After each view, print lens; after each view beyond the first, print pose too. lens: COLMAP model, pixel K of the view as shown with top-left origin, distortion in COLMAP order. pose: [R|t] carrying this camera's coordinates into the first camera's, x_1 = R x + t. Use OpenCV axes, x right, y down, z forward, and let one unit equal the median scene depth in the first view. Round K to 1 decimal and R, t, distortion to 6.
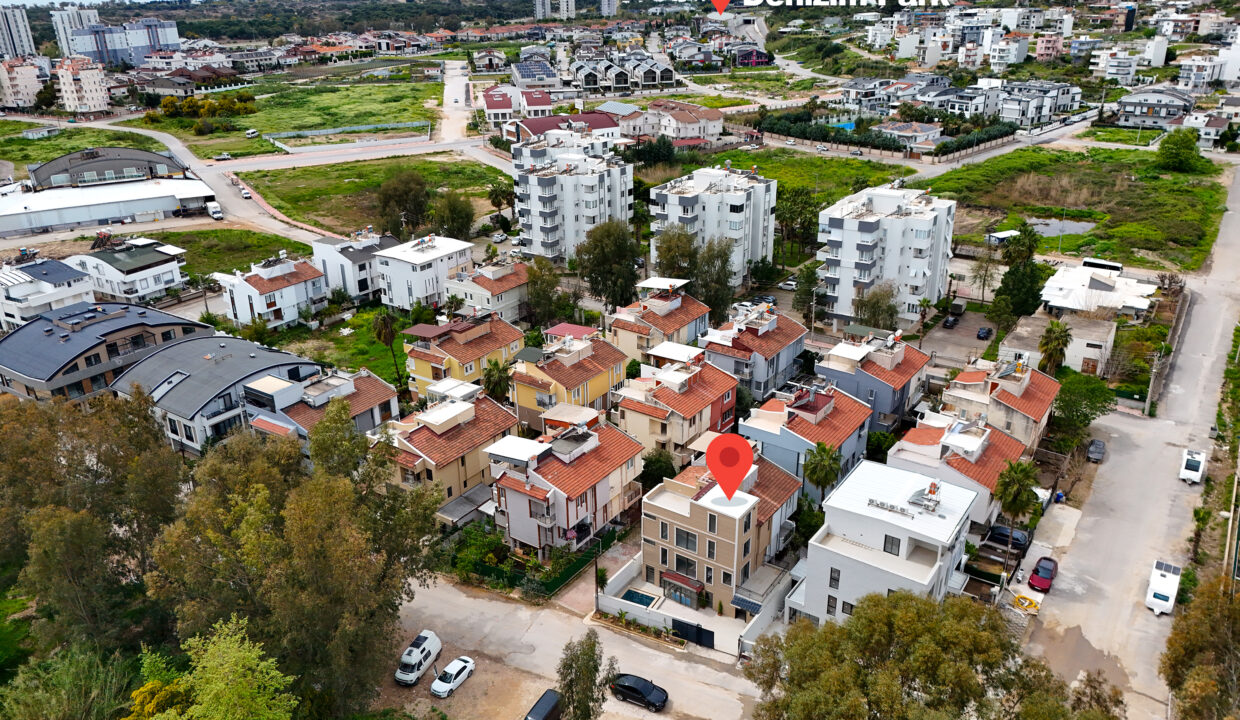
lens RADIAL K [[900.6, 0, 617.8], [0, 900.6, 364.9], [0, 0, 1]] dist [0.073361, -0.067493]
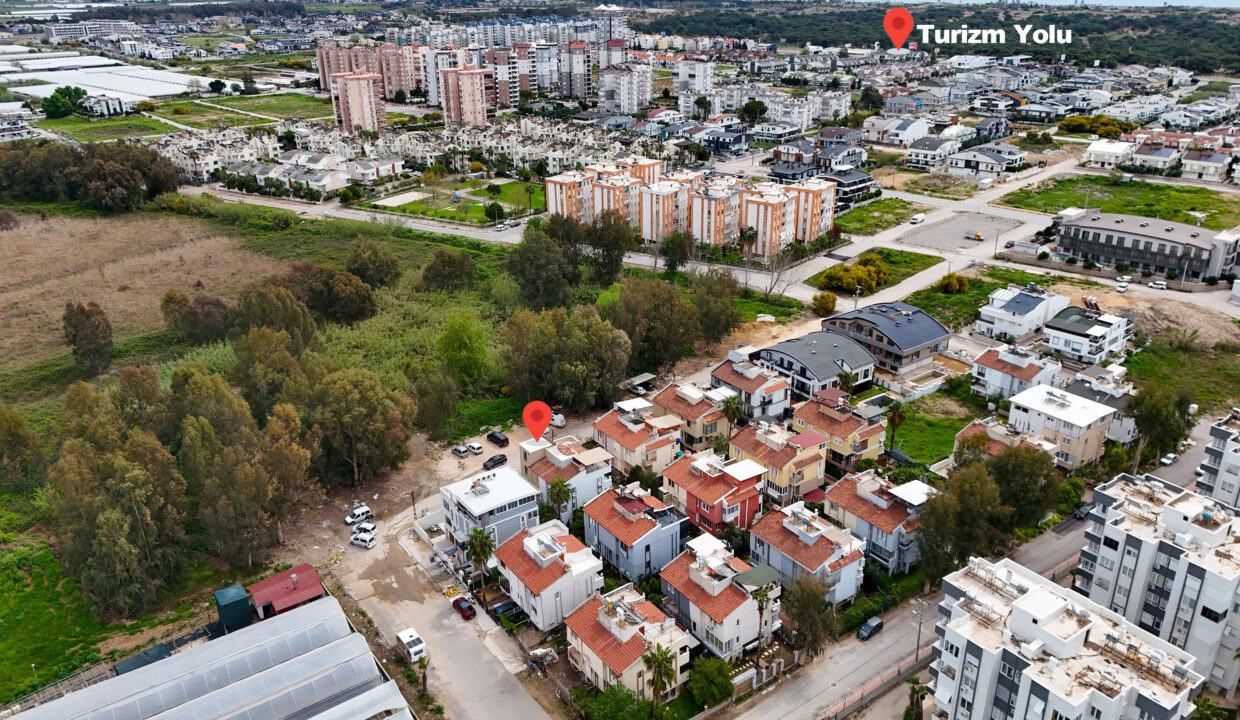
lens RADIAL K [[900.9, 0, 620.0], [0, 900.9, 360.0], [0, 0, 1]] dist [0.020133, -0.002921]
pose [[-0.331385, 0.390581, -0.858854, 0.766073], [-0.355029, 0.791763, 0.497056, -0.469690], [0.874150, 0.469635, -0.123711, 0.621526]]
